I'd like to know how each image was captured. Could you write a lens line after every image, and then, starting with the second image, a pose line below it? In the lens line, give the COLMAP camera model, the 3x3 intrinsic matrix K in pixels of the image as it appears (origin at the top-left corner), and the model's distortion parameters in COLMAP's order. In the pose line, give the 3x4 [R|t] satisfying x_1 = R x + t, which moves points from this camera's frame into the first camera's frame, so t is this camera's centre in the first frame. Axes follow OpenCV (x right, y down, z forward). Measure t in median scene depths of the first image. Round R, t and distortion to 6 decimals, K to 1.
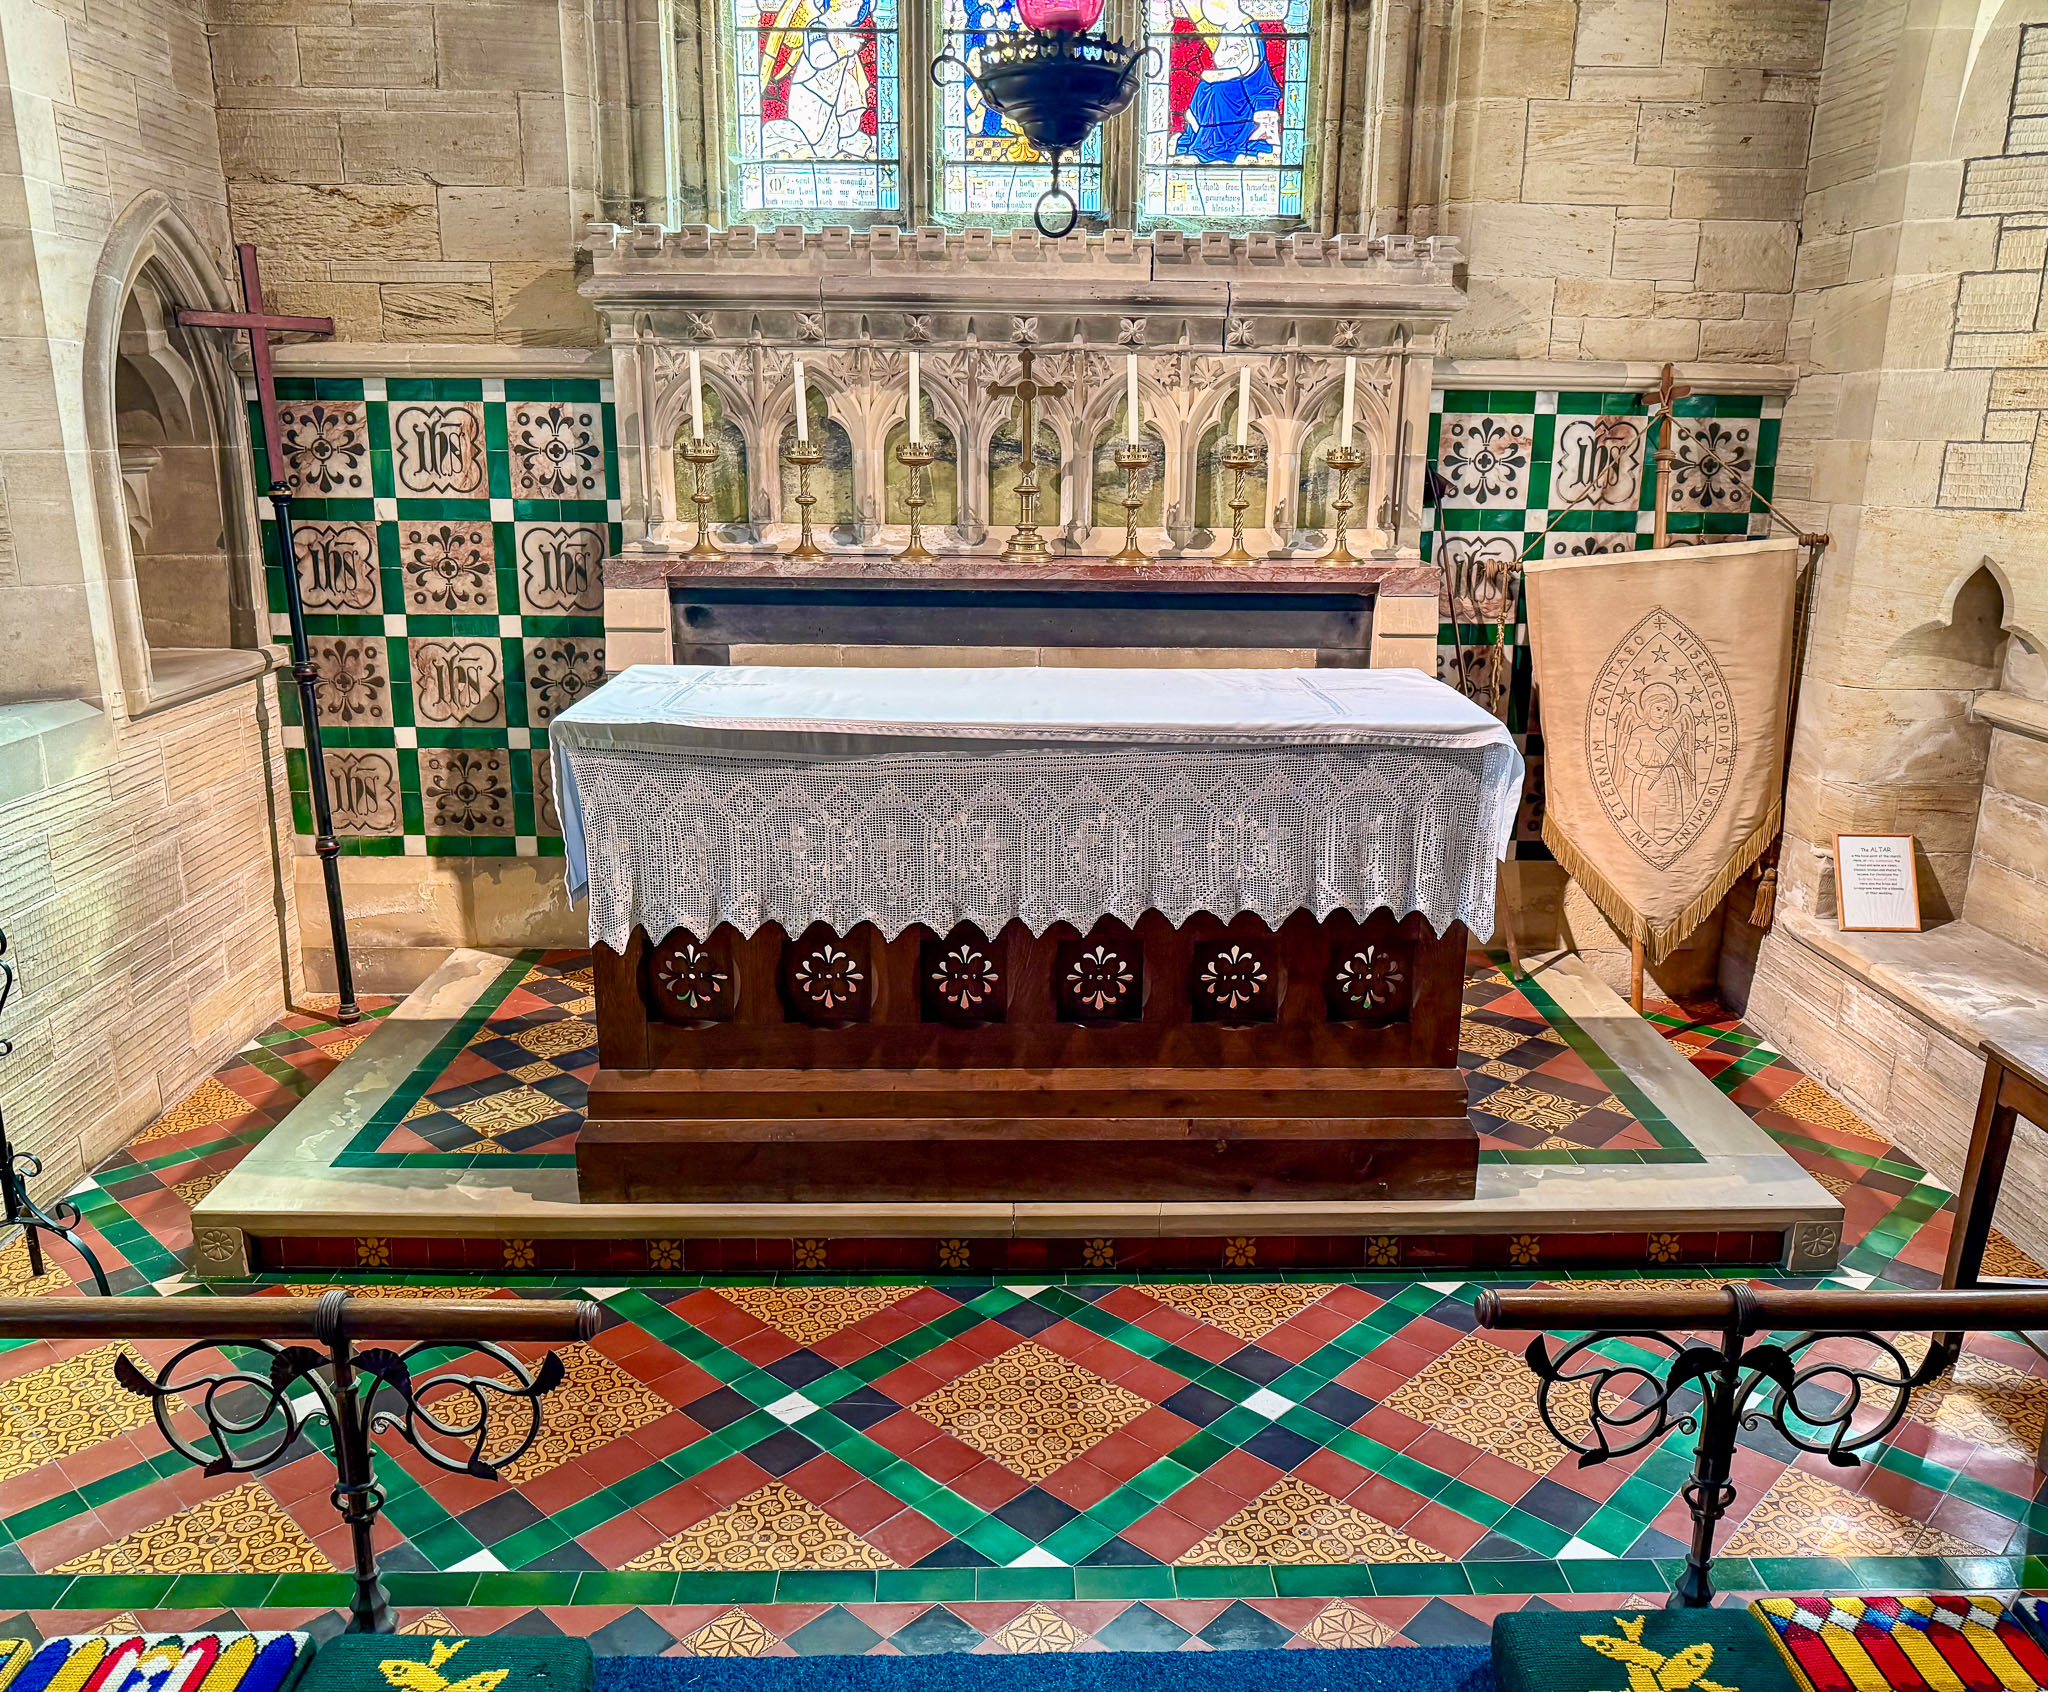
lens RADIAL K [[1570.1, 0, 1024.0], [0, 1570.1, 846.0], [0, 0, 1]] dist [-0.007817, -0.006642]
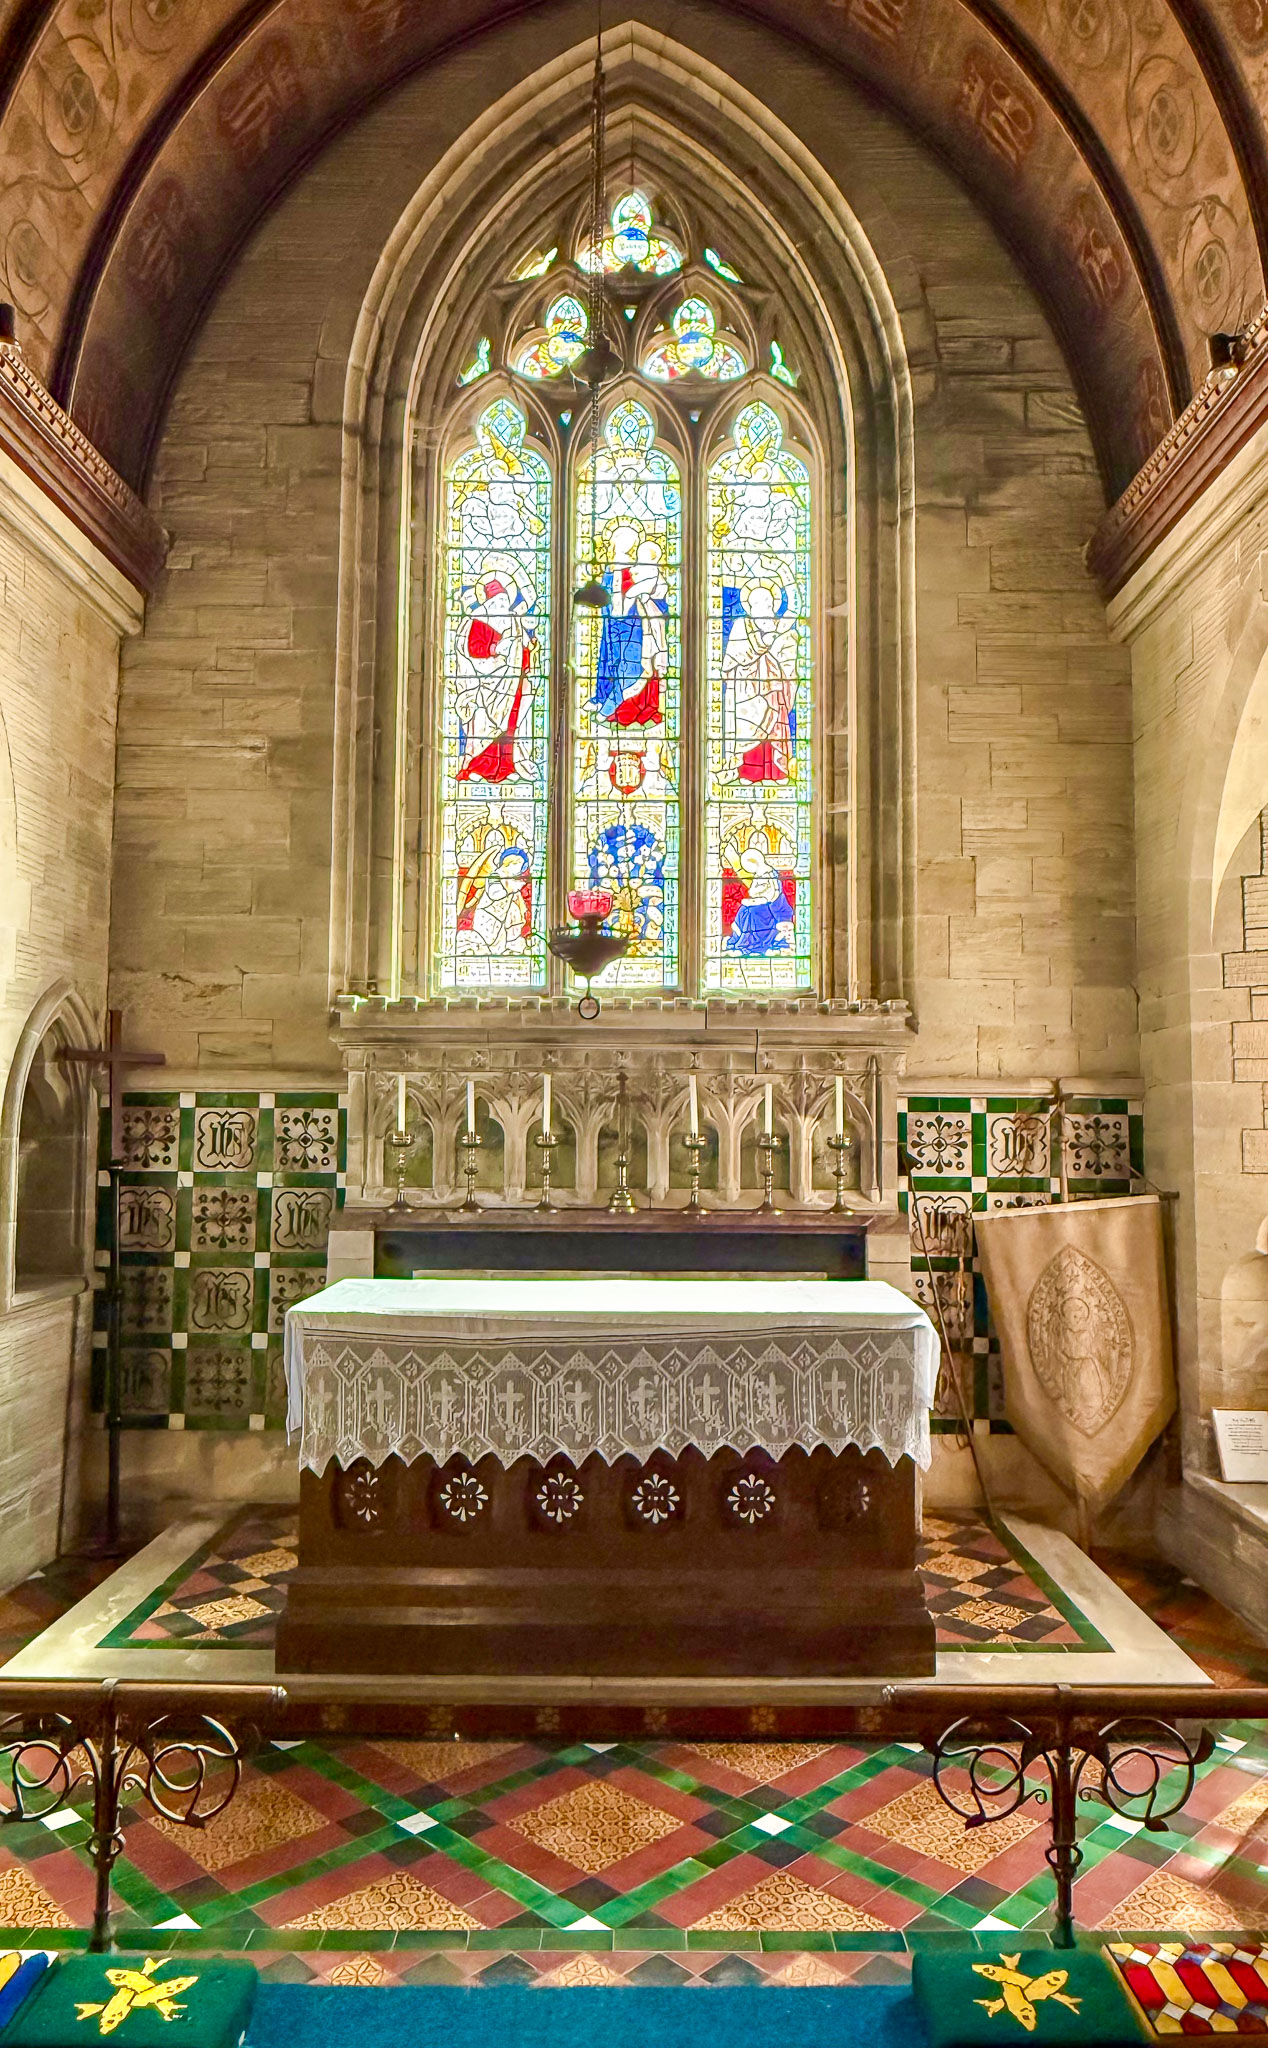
lens RADIAL K [[1257.6, 0, 634.0], [0, 1257.6, 1024.0], [0, 0, 1]] dist [-0.006793, -0.001392]
pose [[0.999704, -0.005904, -0.023582, 0.047287], [-0.002392, 0.941456, -0.337127, 0.051511], [0.024192, 0.337084, 0.941164, -0.169673]]
